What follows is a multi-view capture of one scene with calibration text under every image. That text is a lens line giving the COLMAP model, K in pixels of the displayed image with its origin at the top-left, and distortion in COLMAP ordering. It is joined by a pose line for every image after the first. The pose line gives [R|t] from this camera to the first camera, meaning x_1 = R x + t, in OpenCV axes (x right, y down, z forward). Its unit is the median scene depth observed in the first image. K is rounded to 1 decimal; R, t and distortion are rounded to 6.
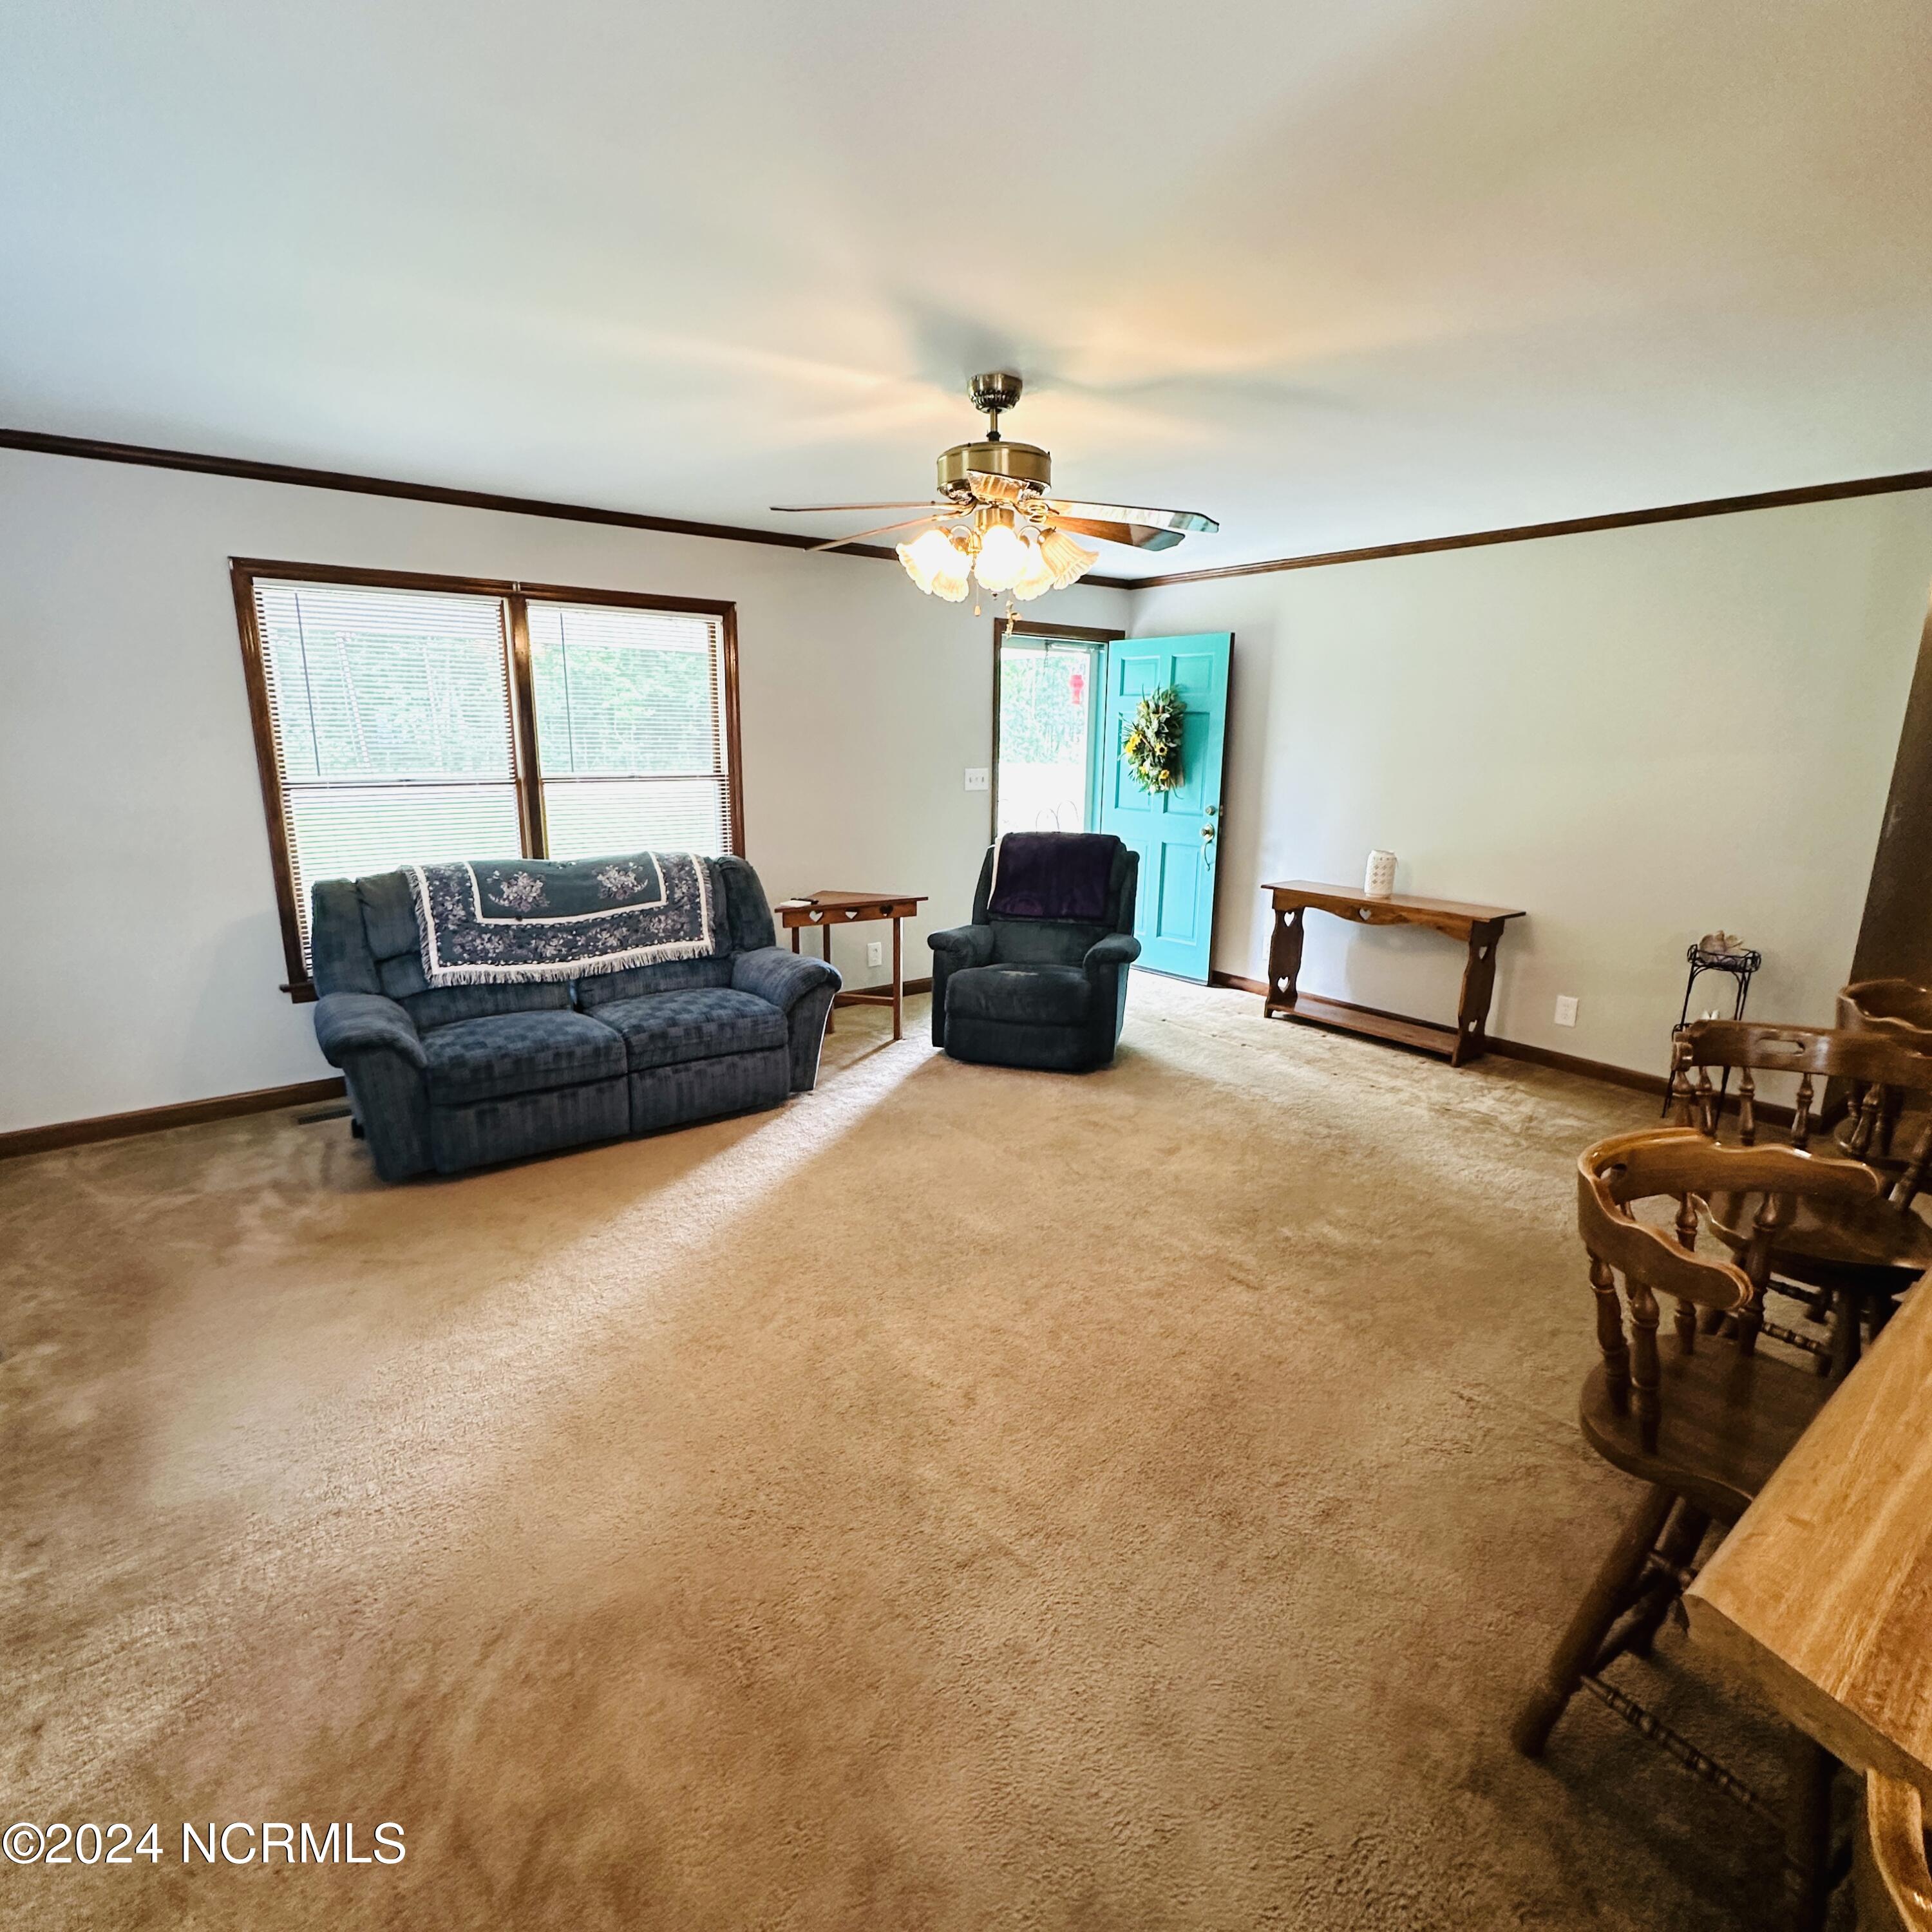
lens RADIAL K [[1024.1, 0, 966.0], [0, 1024.1, 966.0], [0, 0, 1]] dist [-0.002152, 0.000391]
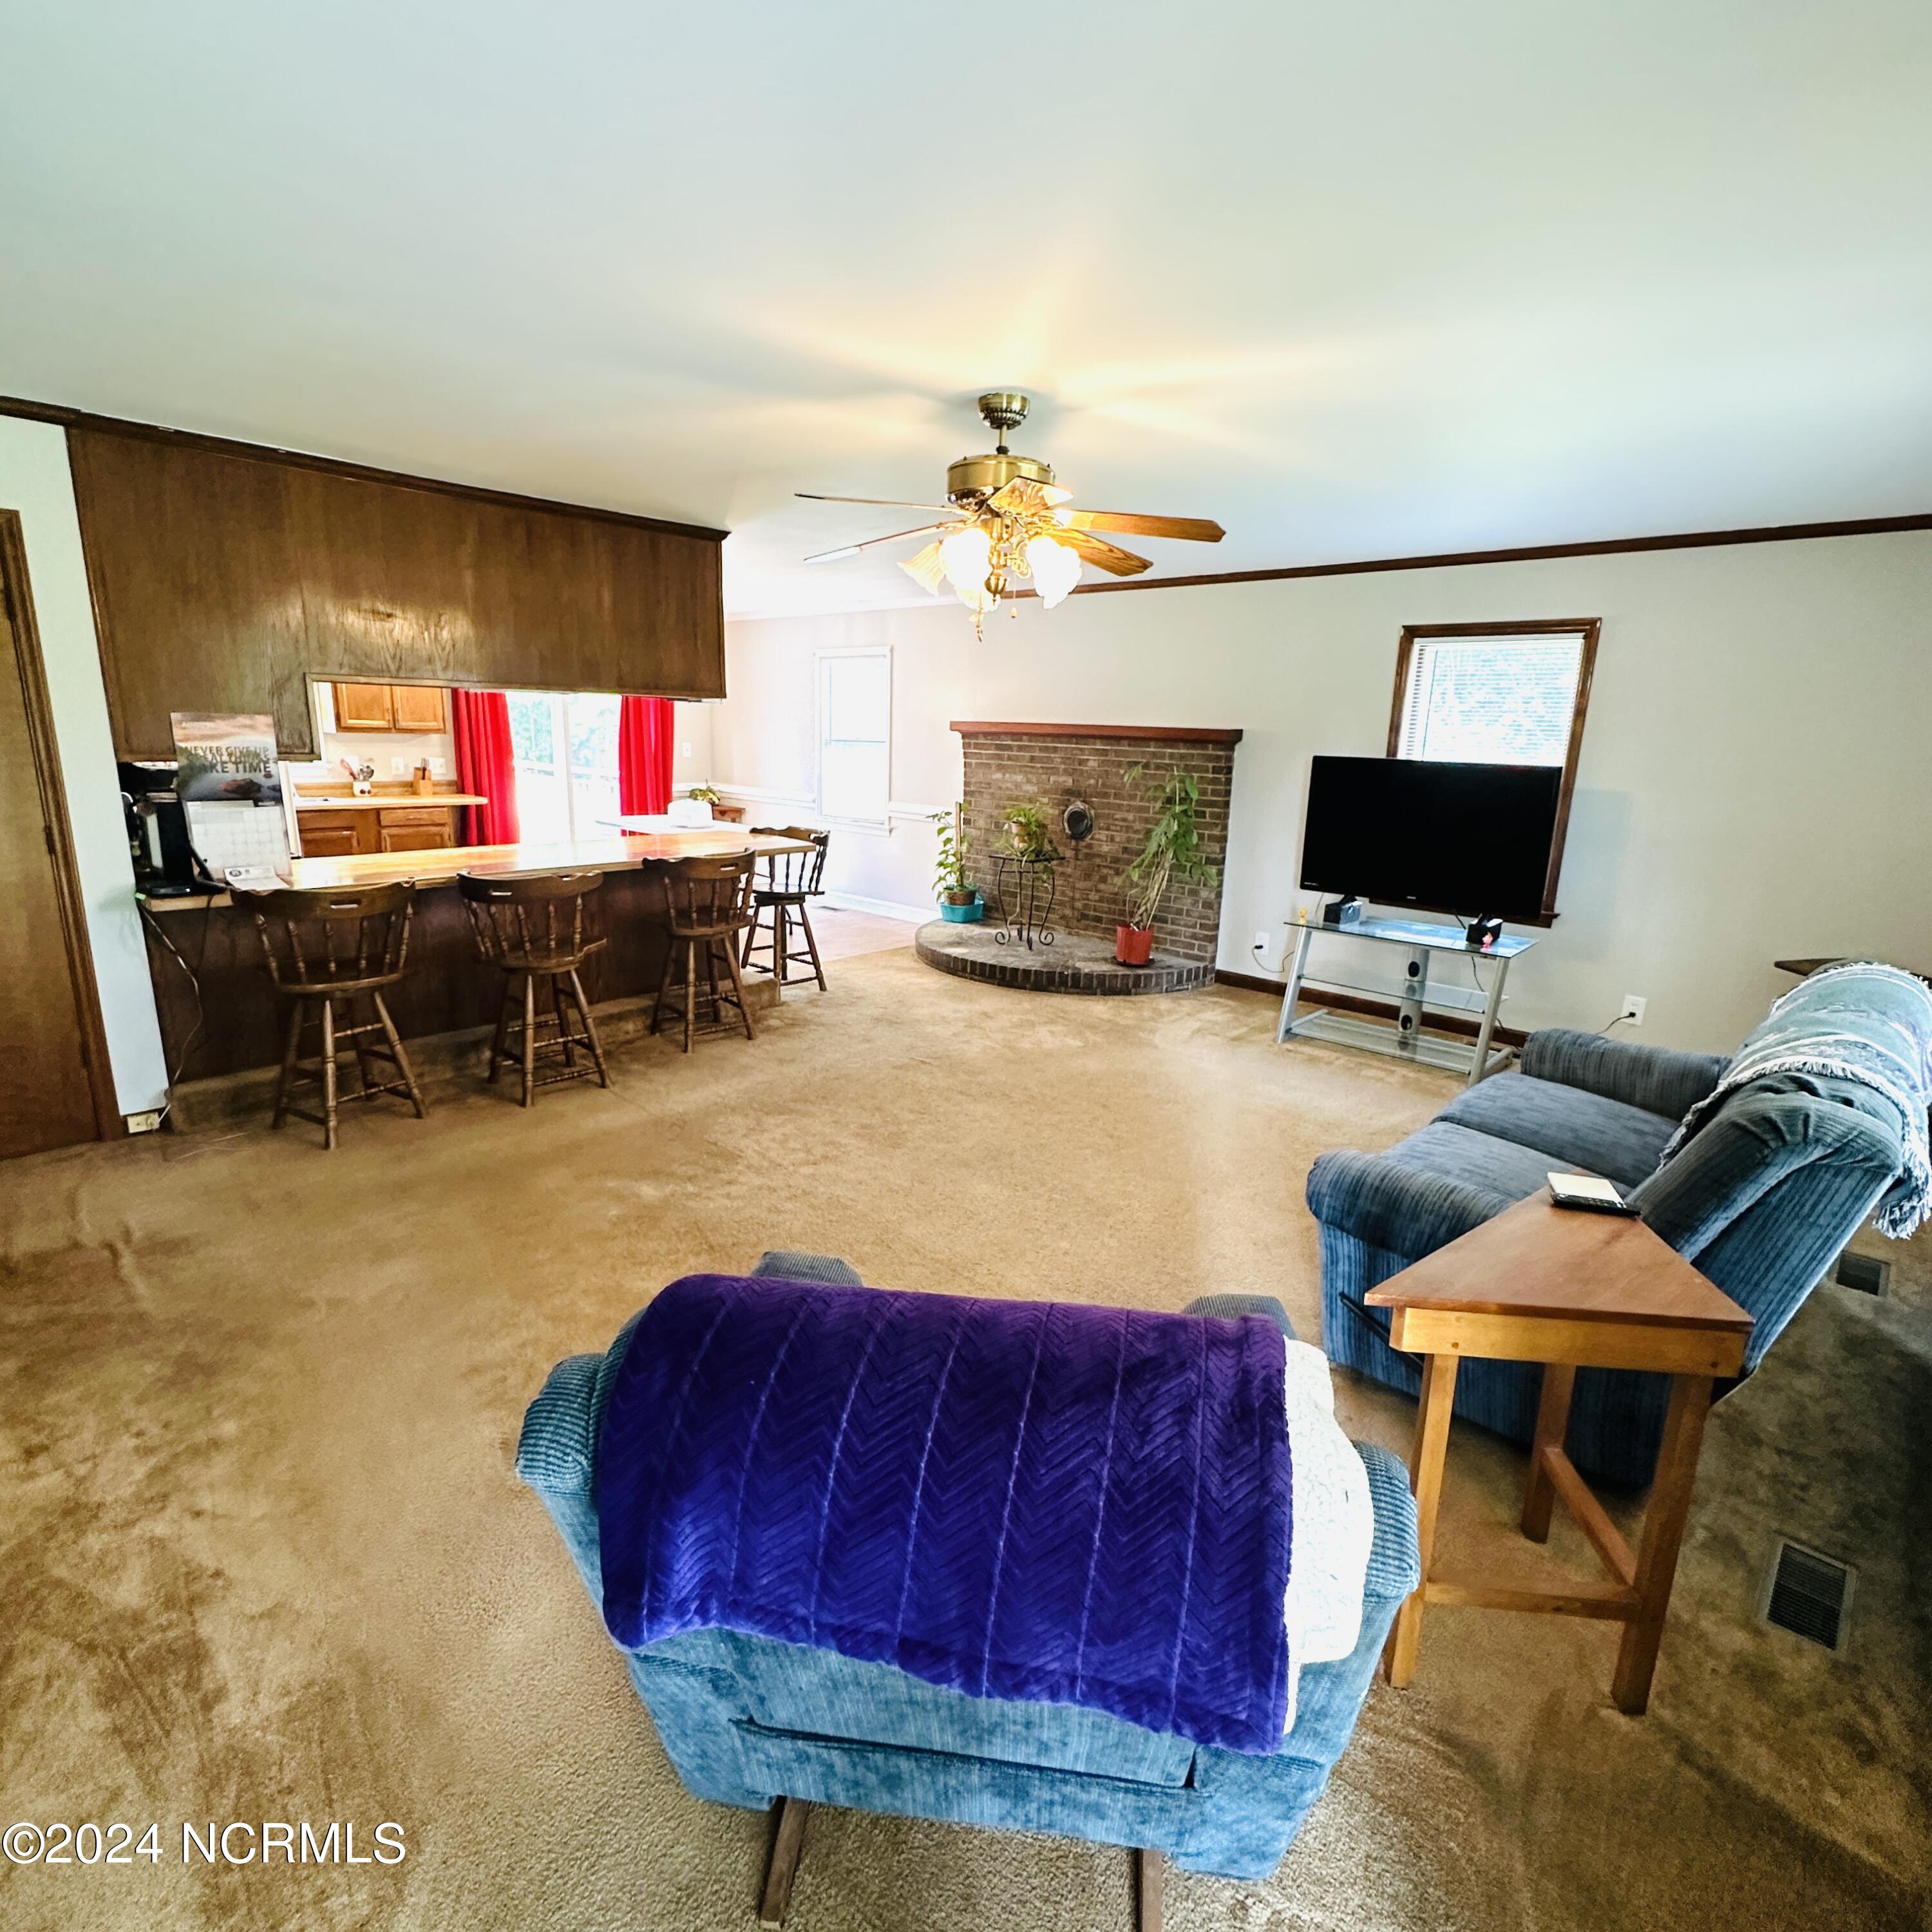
lens RADIAL K [[1024.1, 0, 966.0], [0, 1024.1, 966.0], [0, 0, 1]] dist [-0.002152, 0.000391]
pose [[-0.986381, -0.001062, -0.164475, 0.156944], [-0.073963, 0.896035, 0.437779, -0.332029], [0.146910, 0.443981, -0.883911, 1.435142]]
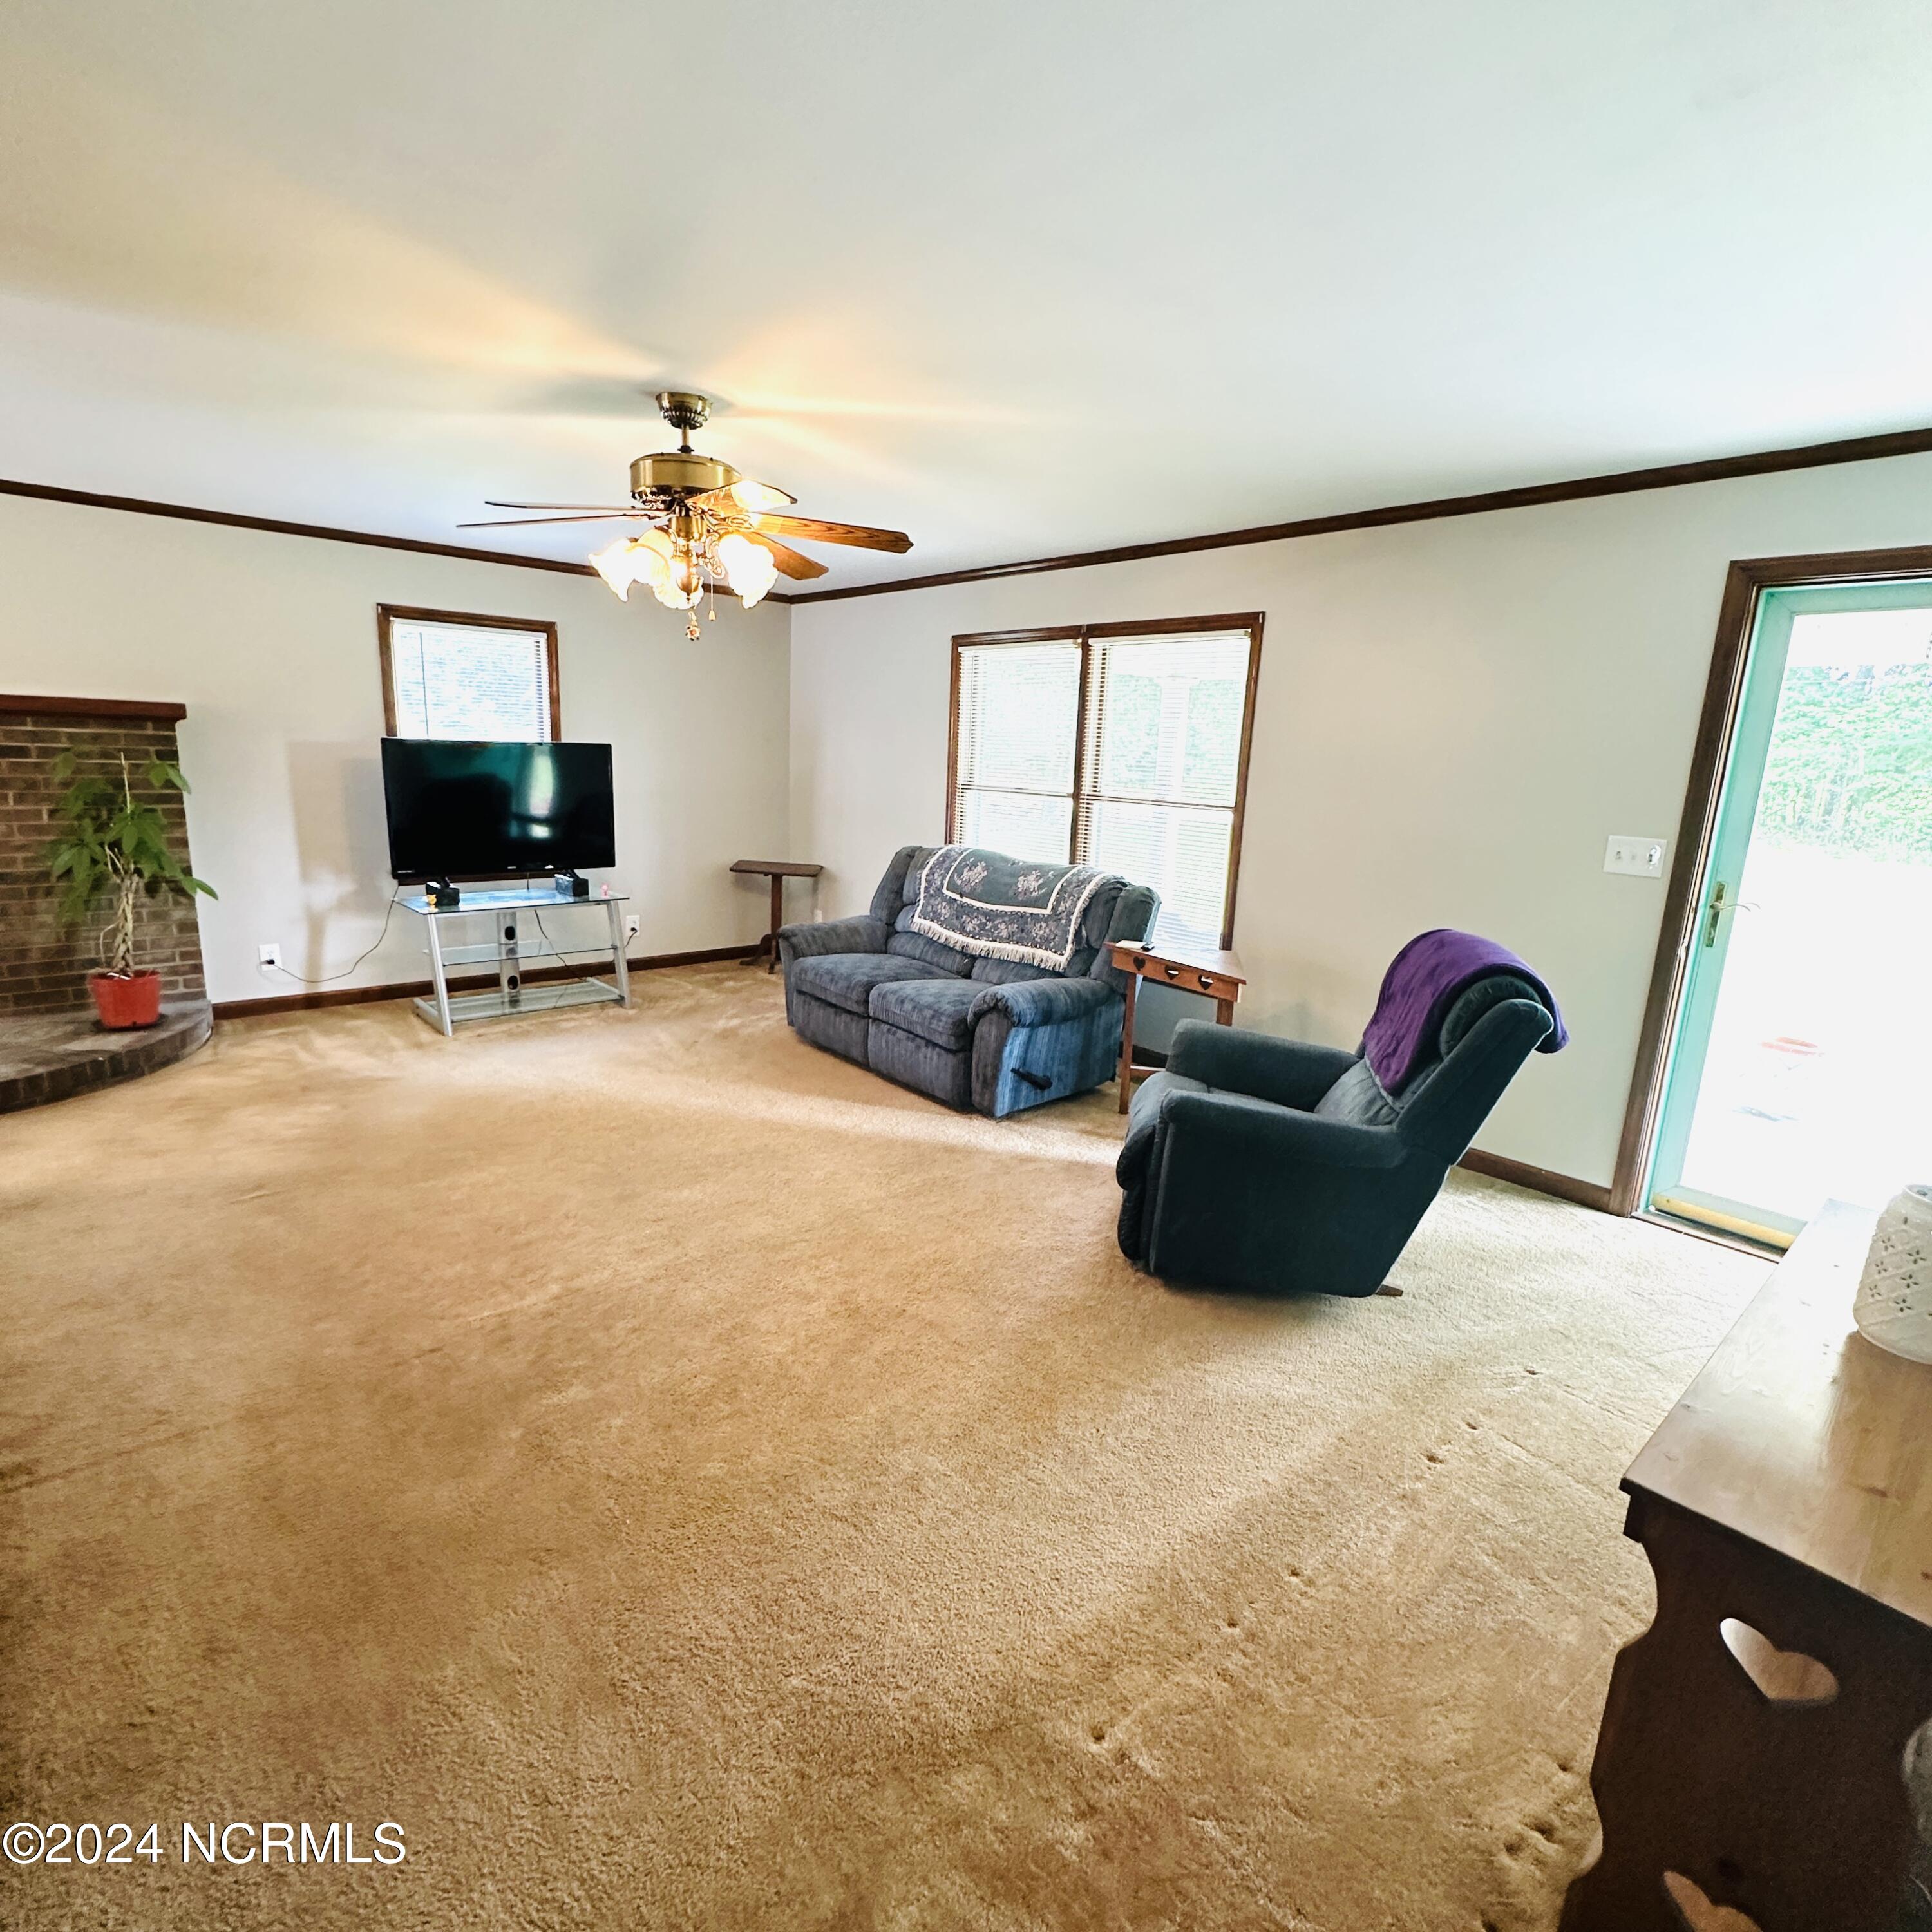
lens RADIAL K [[1024.1, 0, 966.0], [0, 1024.1, 966.0], [0, 0, 1]] dist [-0.002152, 0.000391]
pose [[0.073308, 0.200572, -0.976932, 0.788077], [-0.263927, 0.948546, 0.174939, -0.181358], [0.961753, 0.245014, 0.122473, 0.848153]]
